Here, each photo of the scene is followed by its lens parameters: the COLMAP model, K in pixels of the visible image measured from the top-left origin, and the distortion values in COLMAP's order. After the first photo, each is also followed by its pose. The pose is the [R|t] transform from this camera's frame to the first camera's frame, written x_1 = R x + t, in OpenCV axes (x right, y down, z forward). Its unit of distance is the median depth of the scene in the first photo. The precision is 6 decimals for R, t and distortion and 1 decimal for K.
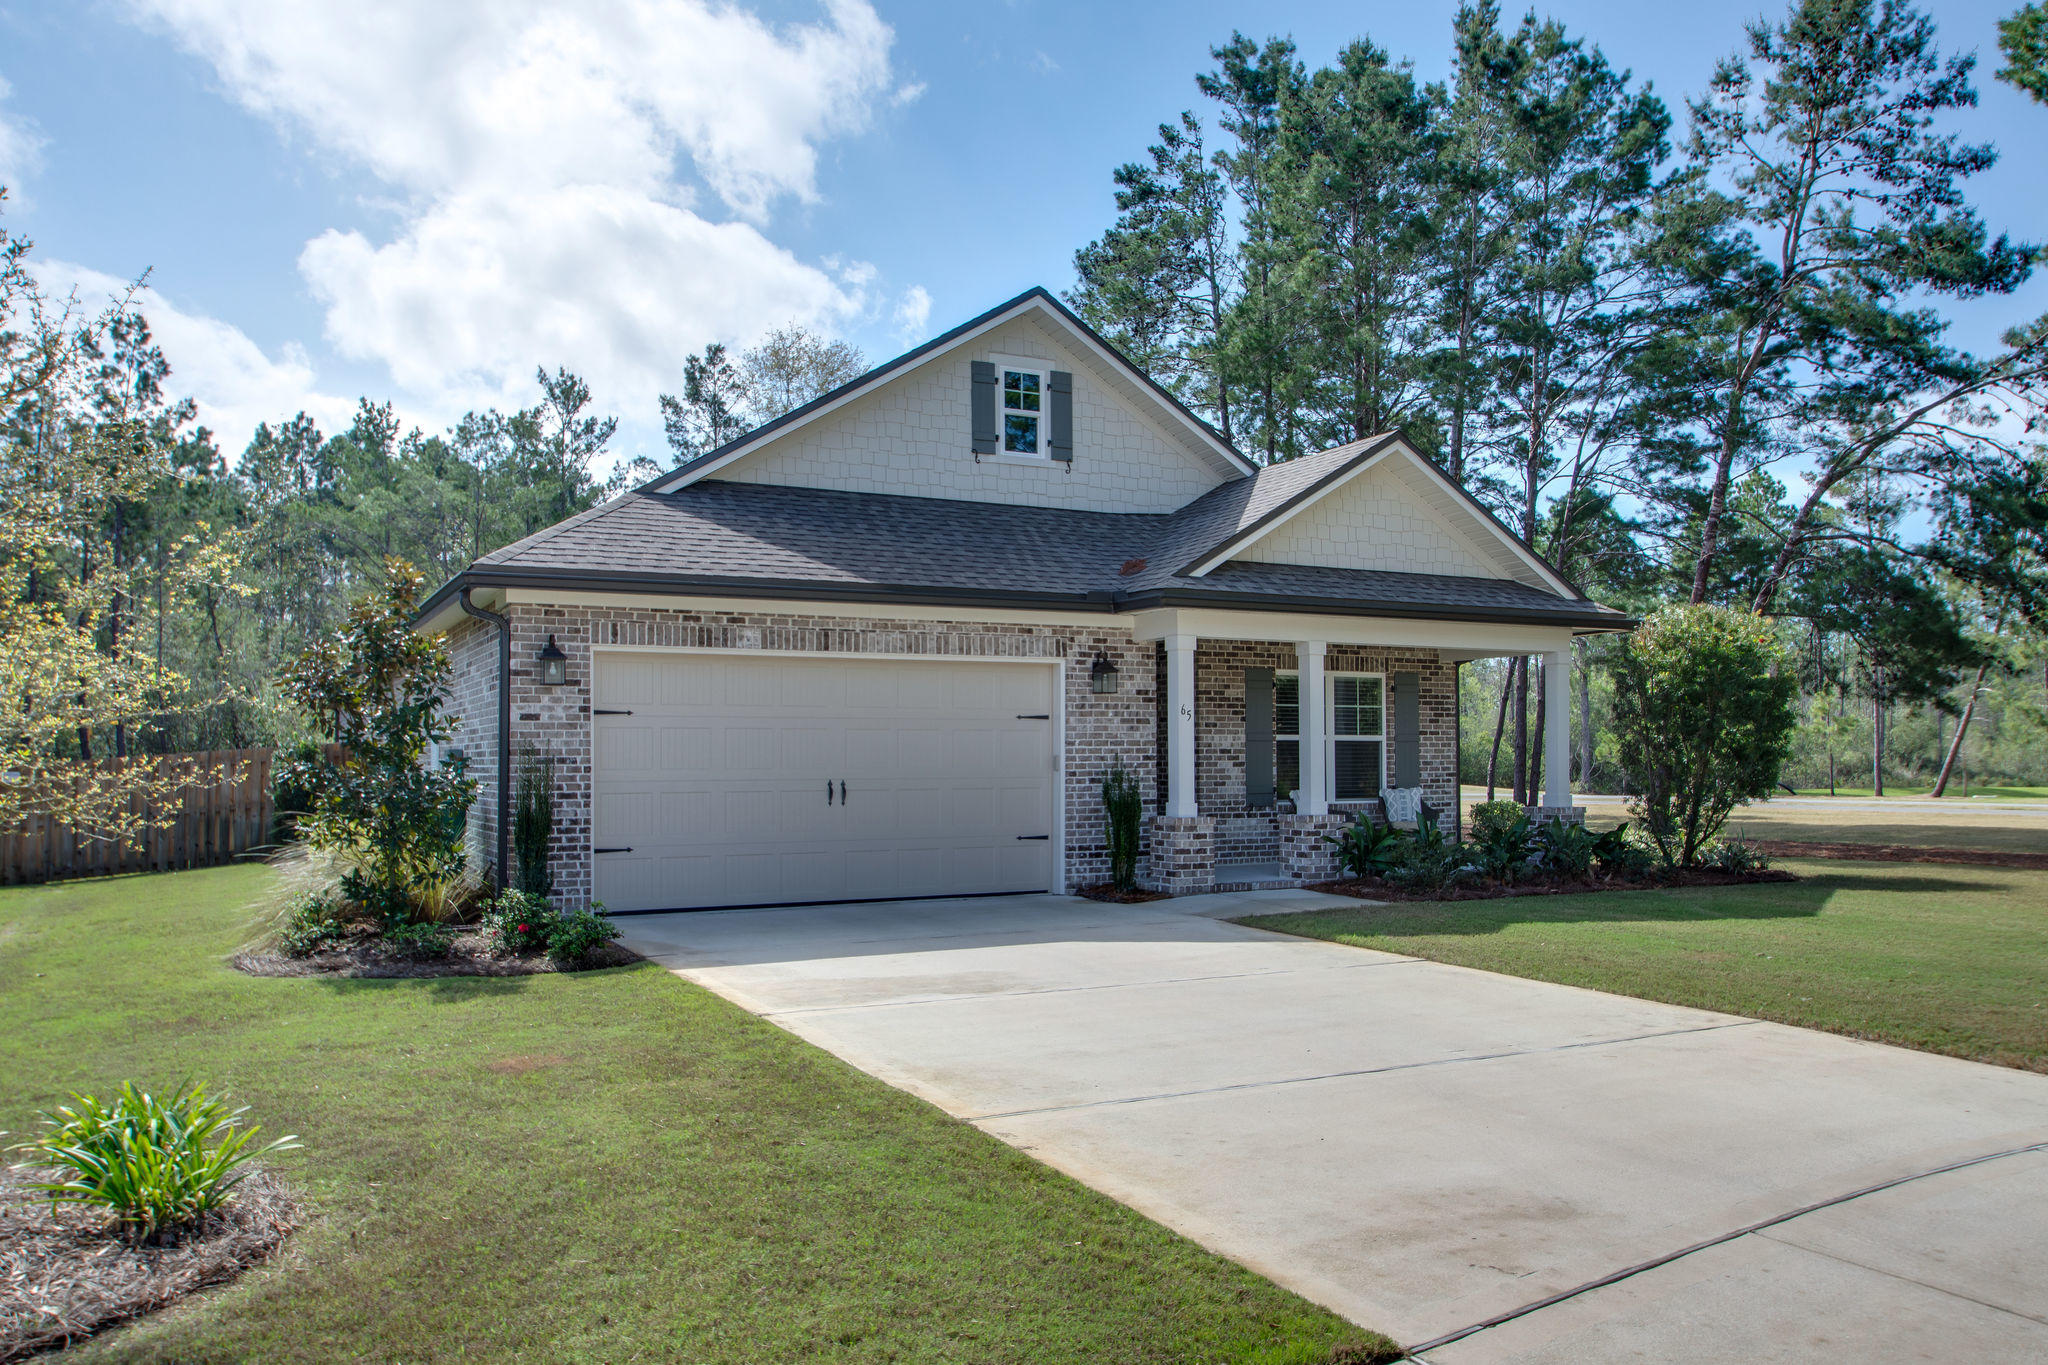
lens RADIAL K [[1490.9, 0, 1015.0], [0, 1490.9, 715.8], [0, 0, 1]] dist [-0.002289, -0.001558]
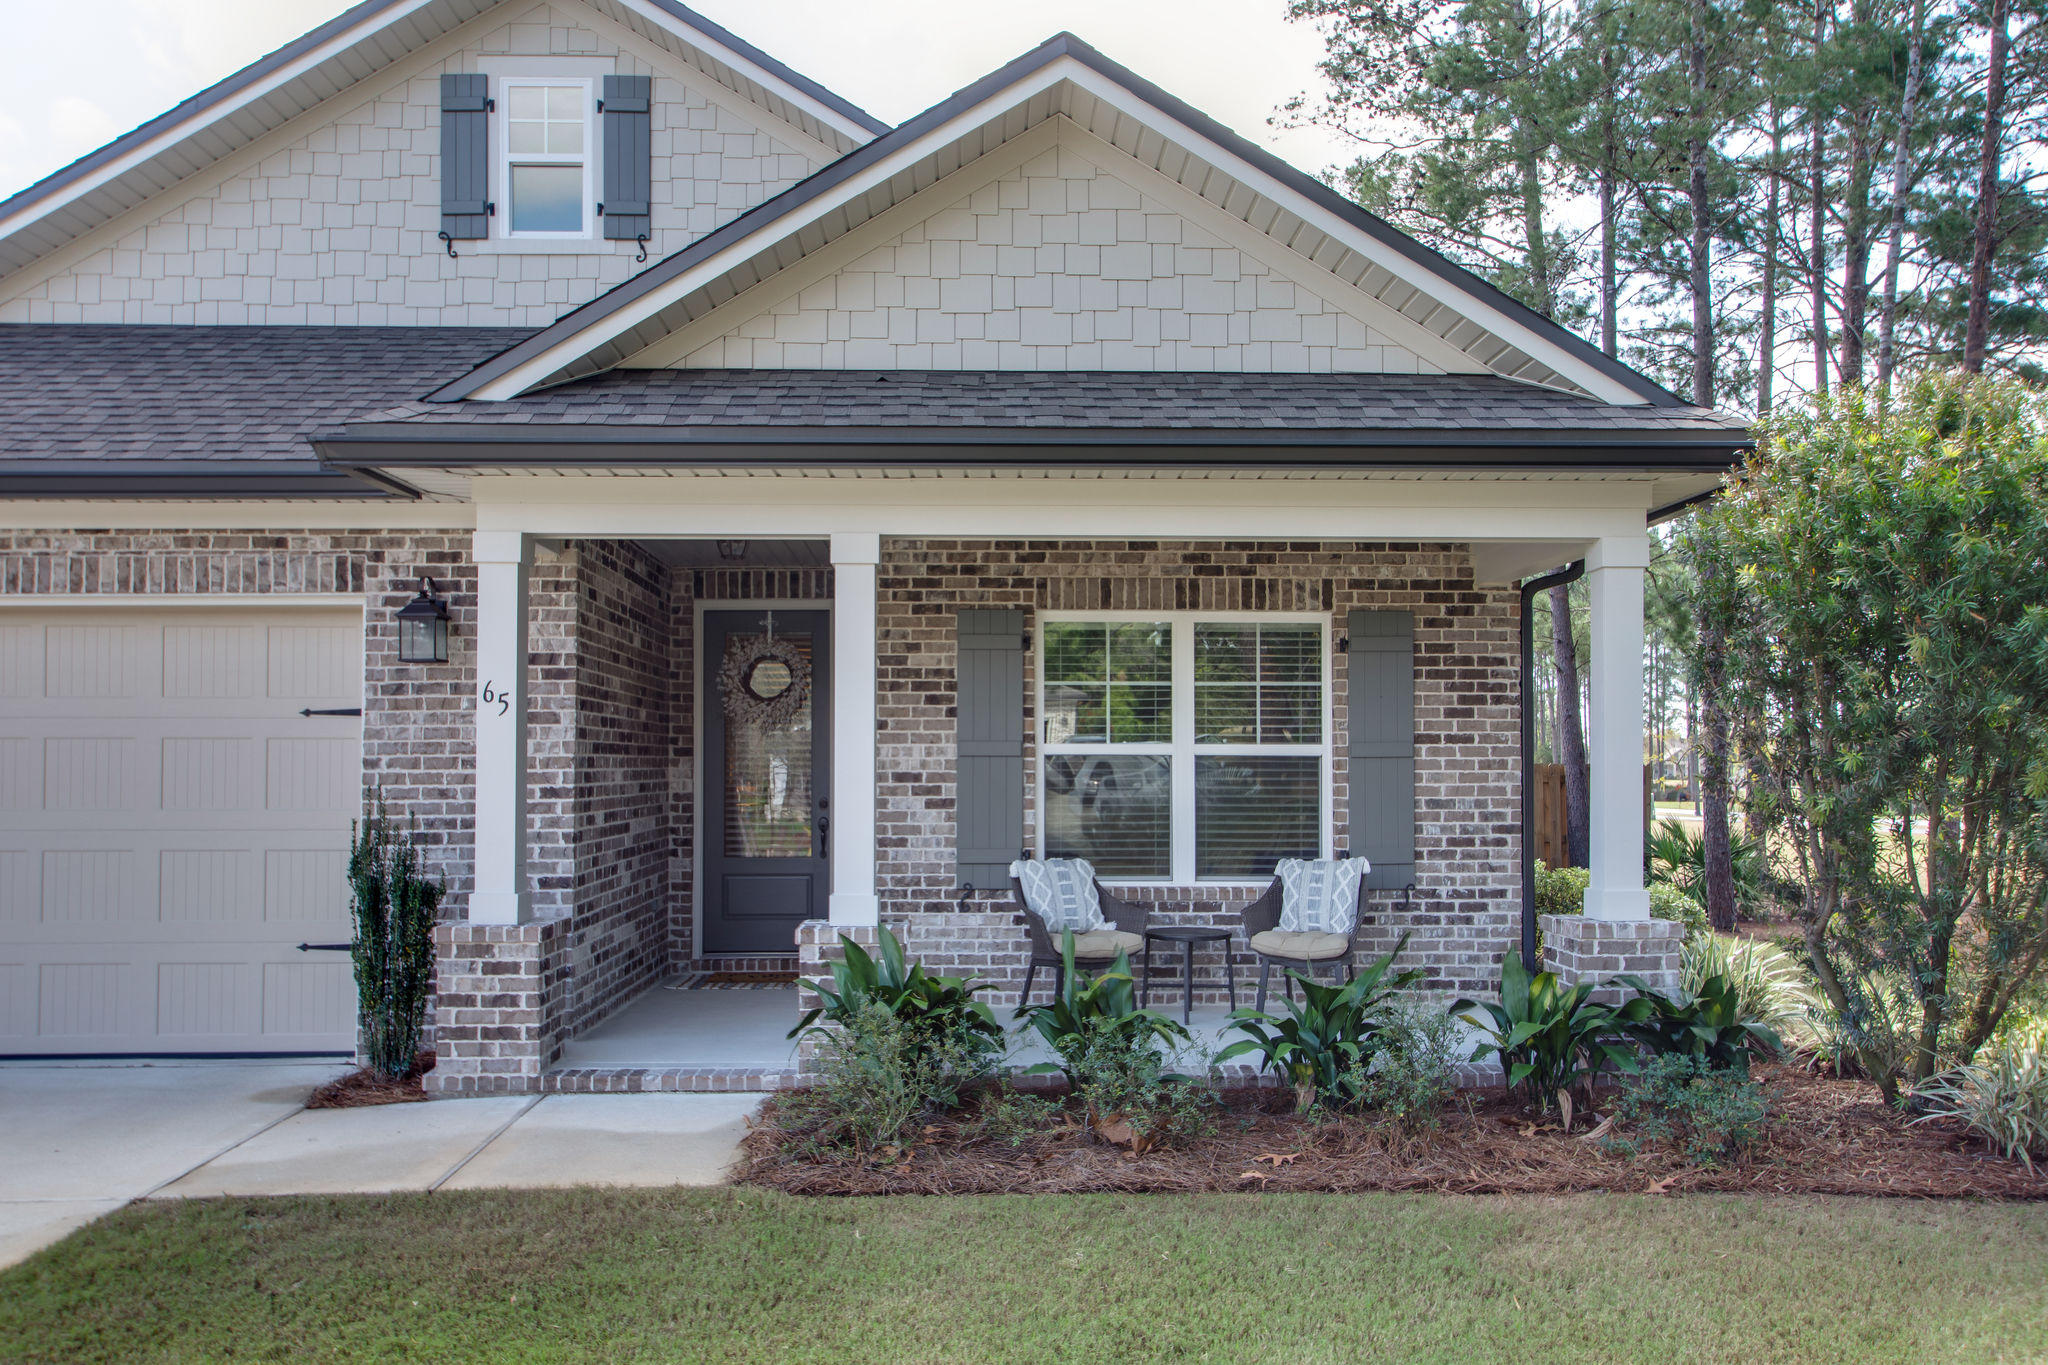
lens RADIAL K [[1606.1, 0, 1015.8], [0, 1606.1, 721.1], [0, 0, 1]] dist [-0.009487, 0.037700]
pose [[0.897532, -0.009519, -0.440847, 0.485010], [0.009458, 0.999953, -0.002335, 0.007771], [0.440848, -0.002074, 0.897579, 0.630767]]
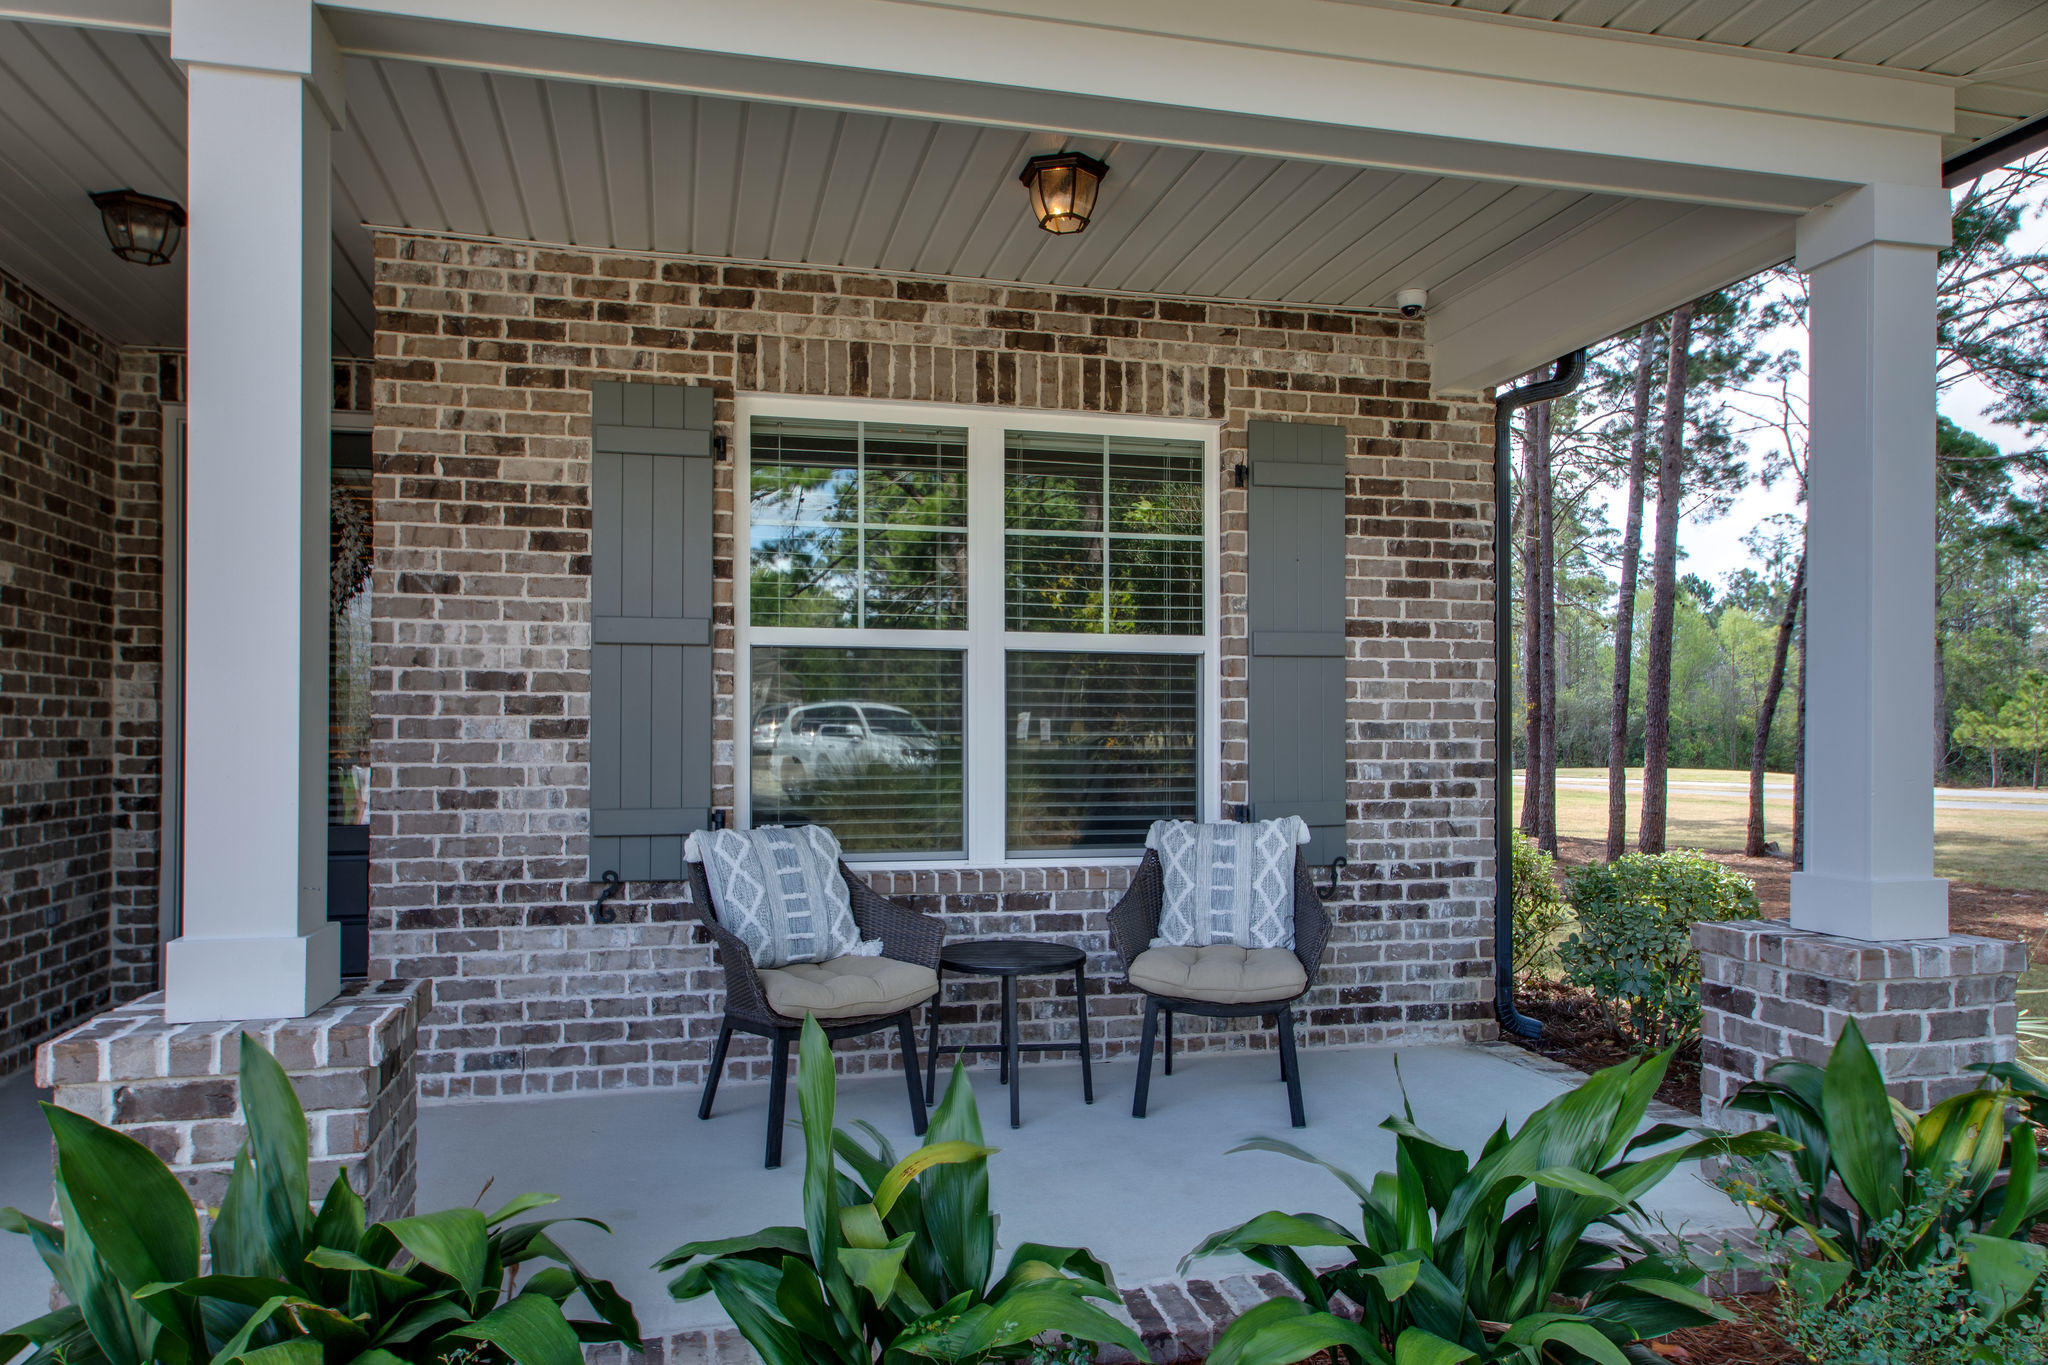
lens RADIAL K [[1316.4, 0, 1002.2], [0, 1316.4, 716.4], [0, 0, 1]] dist [0.002691, 0.001607]
pose [[0.968642, -0.001502, -0.248456, 0.343941], [0.004485, 0.999924, 0.011441, 0.032977], [0.248420, -0.012196, 0.968576, 0.931630]]
